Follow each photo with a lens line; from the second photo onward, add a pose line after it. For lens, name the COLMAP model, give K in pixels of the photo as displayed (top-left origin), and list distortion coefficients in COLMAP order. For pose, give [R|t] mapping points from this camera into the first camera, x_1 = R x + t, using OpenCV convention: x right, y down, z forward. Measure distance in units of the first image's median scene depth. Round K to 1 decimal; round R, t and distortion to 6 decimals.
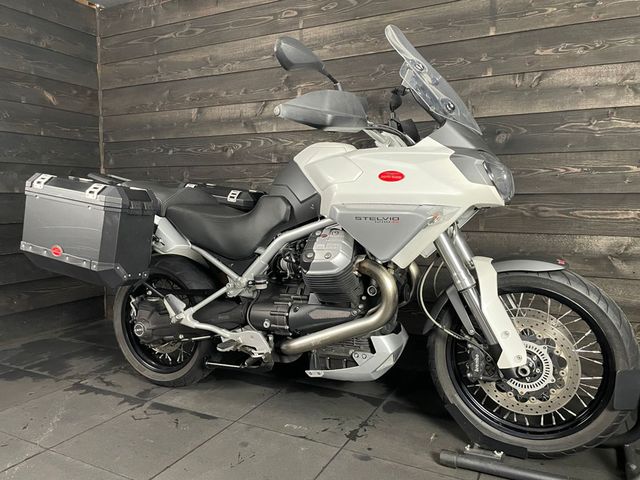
lens RADIAL K [[490.7, 0, 320.0], [0, 490.7, 240.0], [0, 0, 1]] dist [0.065050, -0.100625]
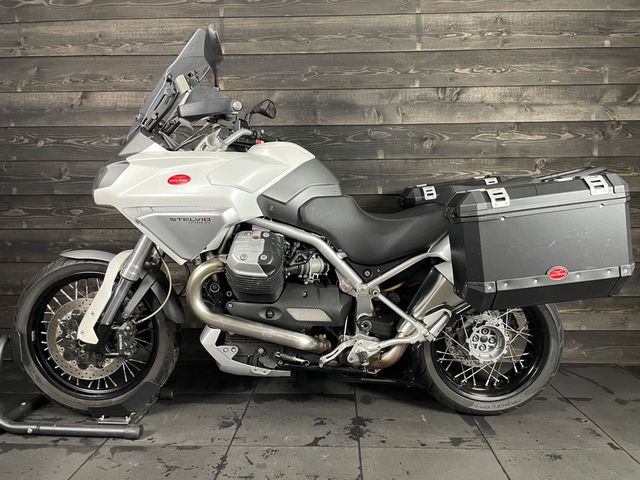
lens RADIAL K [[490.7, 0, 320.0], [0, 490.7, 240.0], [0, 0, 1]] dist [0.065050, -0.100625]
pose [[0.904562, -0.042009, 0.424268, -0.374843], [0.042727, 0.999056, 0.007824, -0.008082], [-0.424196, 0.011050, 0.905503, 0.103360]]
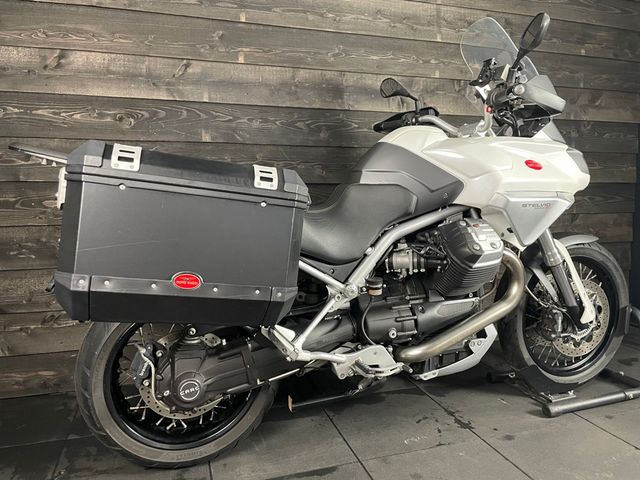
lens RADIAL K [[490.7, 0, 320.0], [0, 490.7, 240.0], [0, 0, 1]] dist [0.065050, -0.100625]
pose [[0.702654, -0.076374, 0.707421, -0.733509], [0.063499, 0.996986, 0.044566, -0.035429], [-0.708693, 0.013606, 0.705386, 0.446559]]
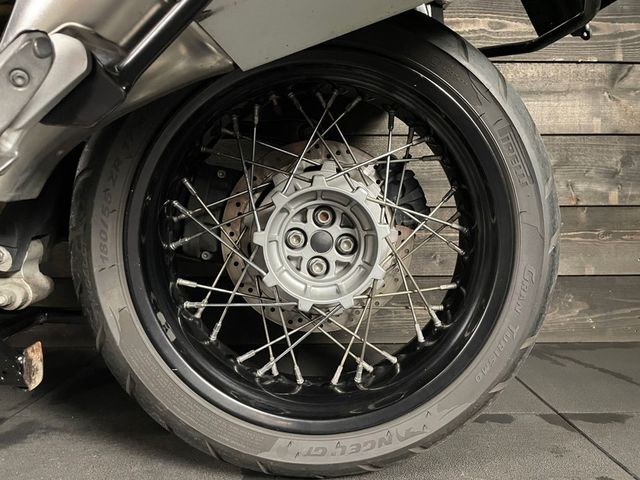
lens RADIAL K [[490.7, 0, 320.0], [0, 490.7, 240.0], [0, 0, 1]] dist [0.065050, -0.100625]
pose [[0.887821, -0.032378, 0.459048, 0.270561], [0.043612, 0.998952, -0.013890, 0.250688], [-0.458117, 0.032352, 0.888303, 0.647496]]
